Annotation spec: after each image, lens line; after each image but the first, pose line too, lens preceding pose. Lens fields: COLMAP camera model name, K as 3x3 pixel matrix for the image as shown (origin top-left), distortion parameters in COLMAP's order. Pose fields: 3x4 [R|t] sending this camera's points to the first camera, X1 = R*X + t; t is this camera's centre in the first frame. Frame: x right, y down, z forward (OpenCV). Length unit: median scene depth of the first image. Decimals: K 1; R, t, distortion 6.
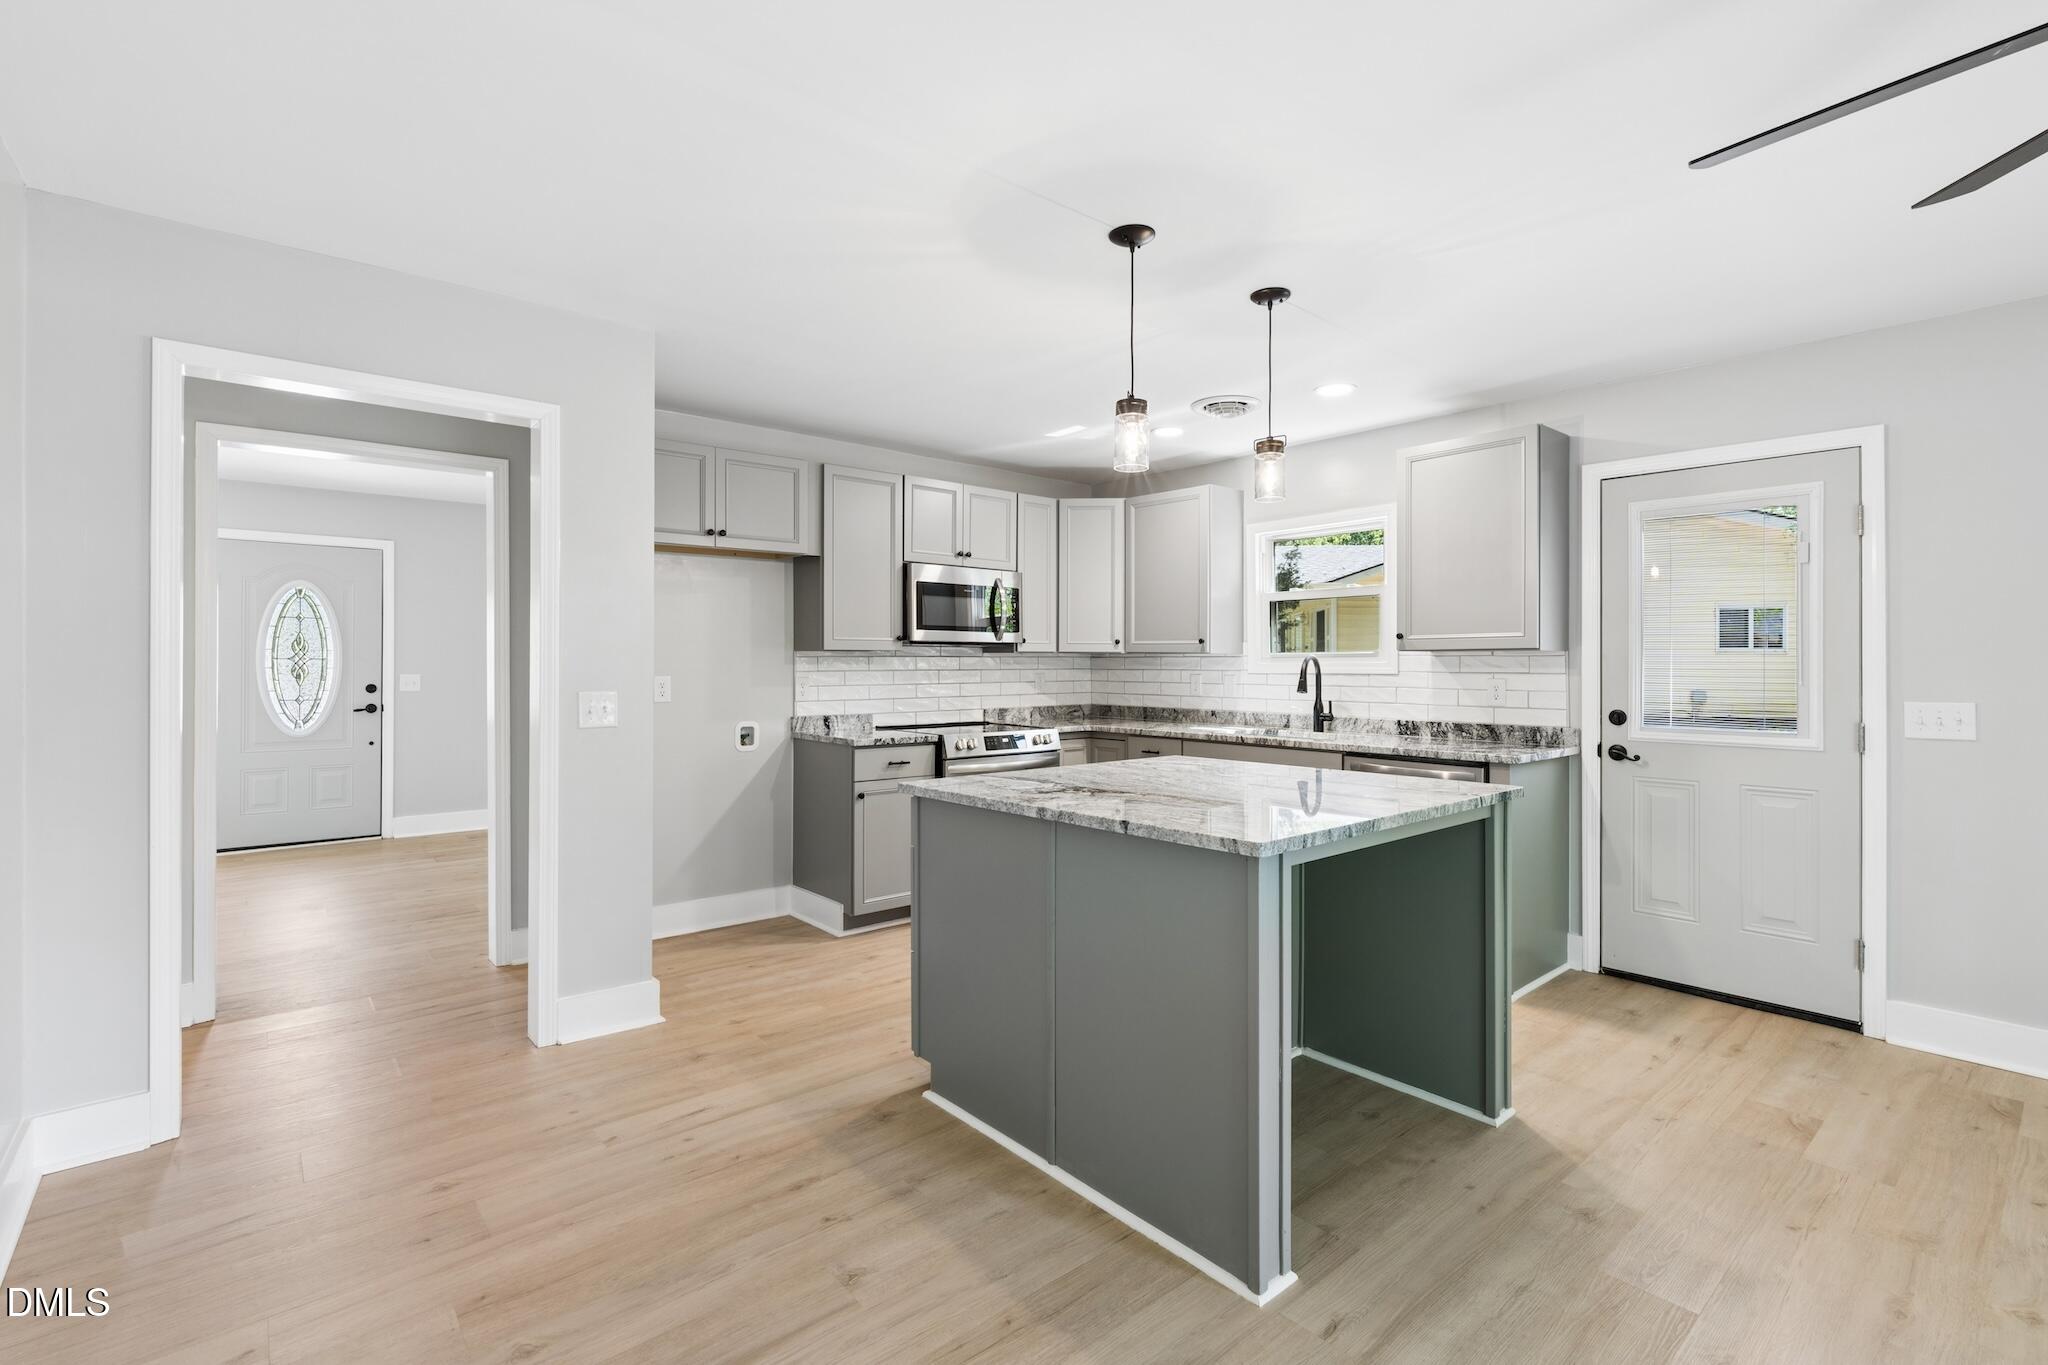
lens RADIAL K [[927.6, 0, 1042.0], [0, 927.6, 665.3], [0, 0, 1]] dist [-0.004864, 0.001524]
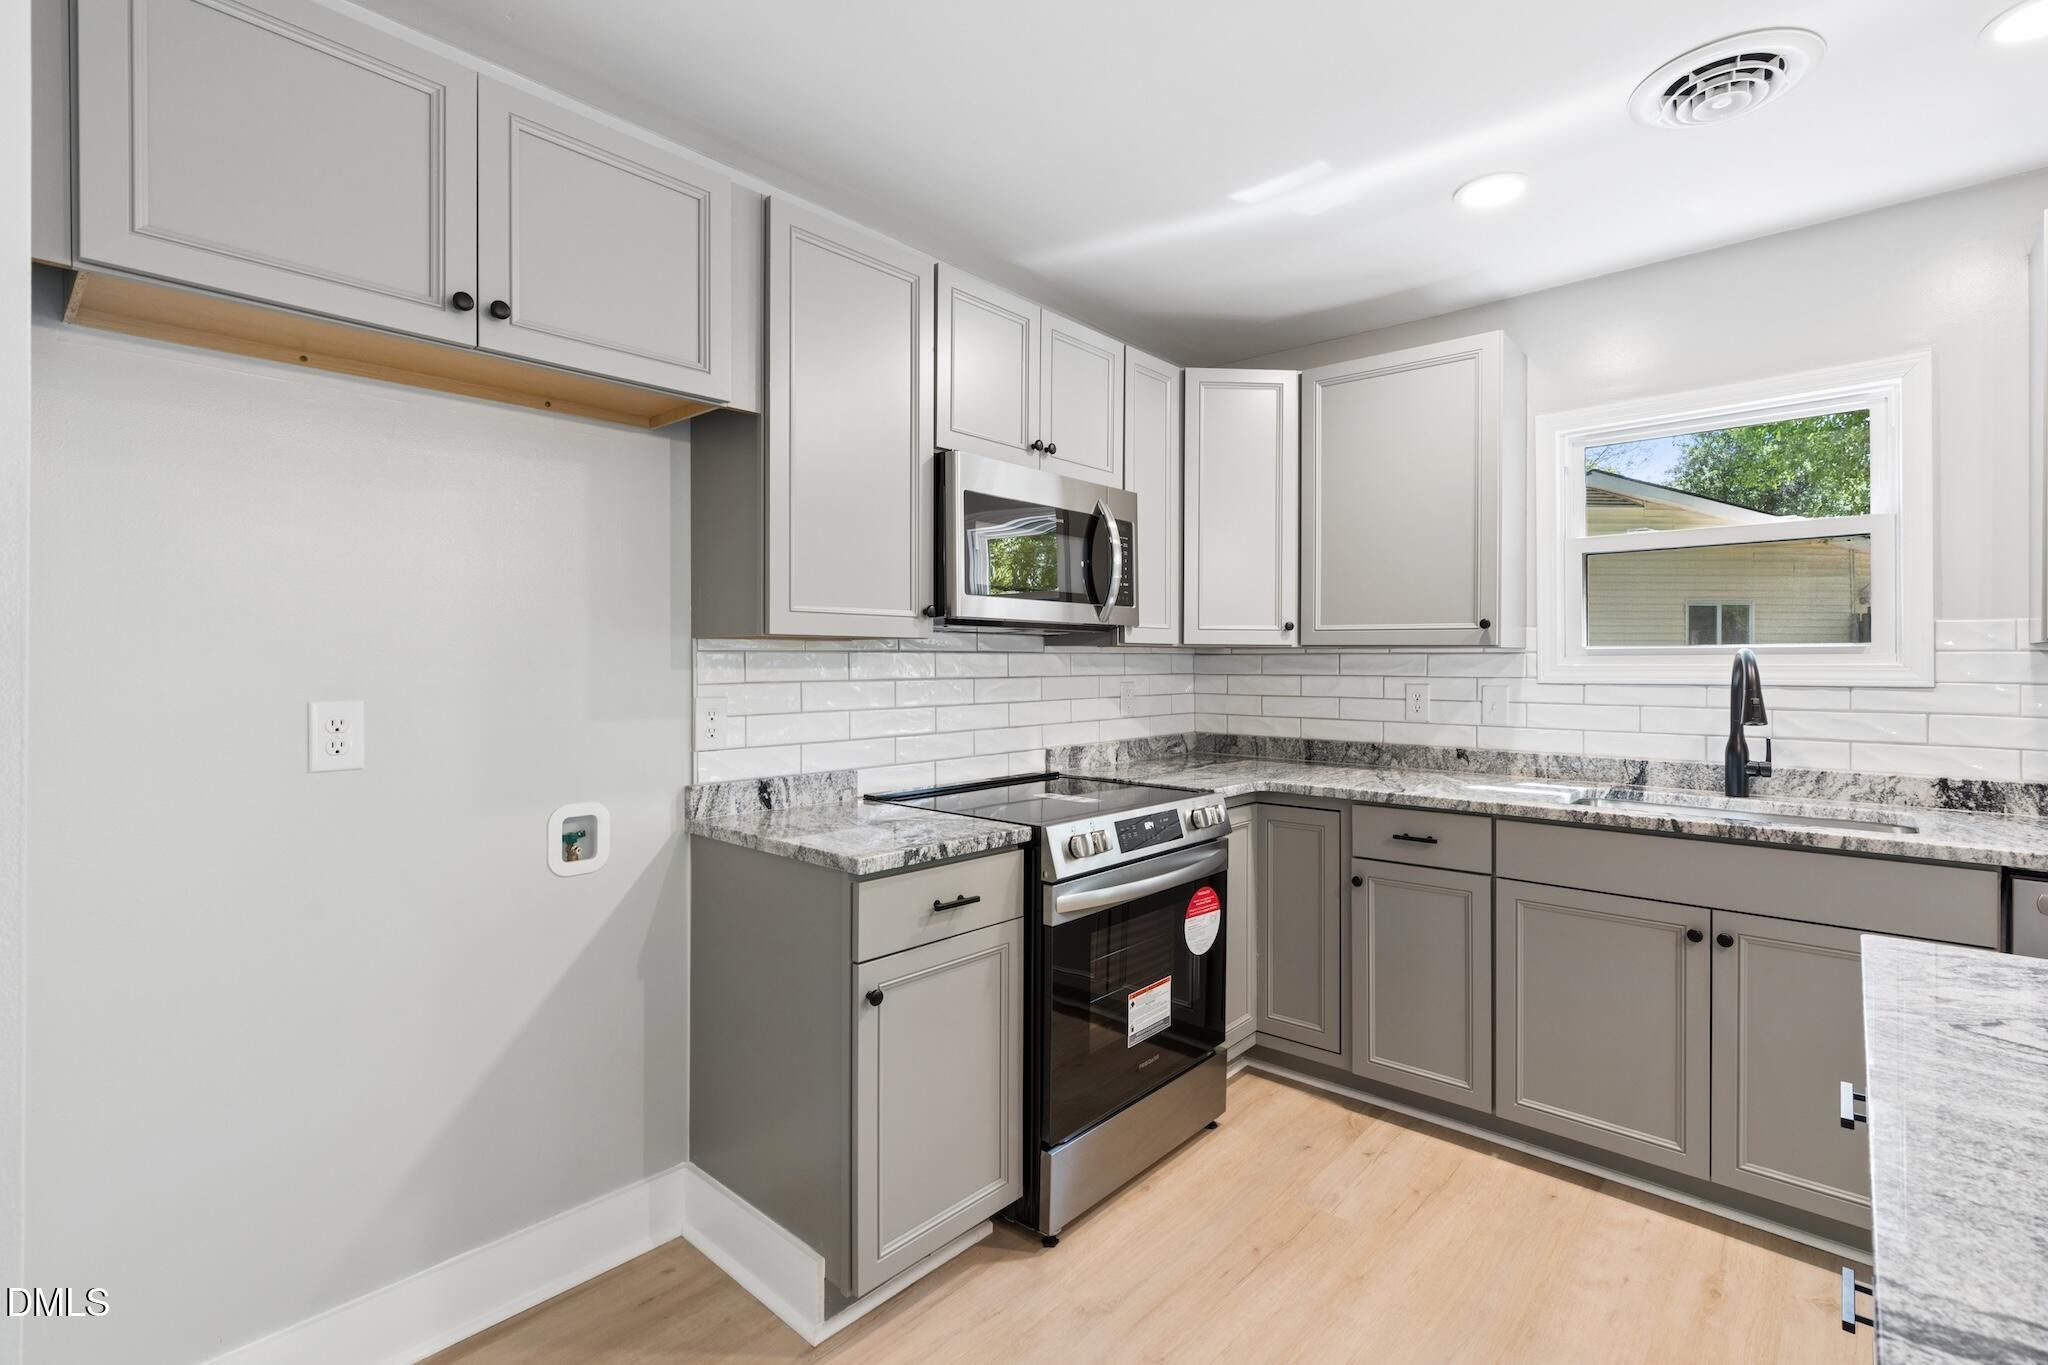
lens RADIAL K [[927.6, 0, 1043.6], [0, 927.6, 665.7], [0, 0, 1]] dist [-0.004864, 0.001524]
pose [[0.991618, -0.000445, 0.129204, -0.156140], [0.000357, 1.000000, 0.000709, -0.002537], [-0.129205, -0.000657, 0.991618, 0.531708]]
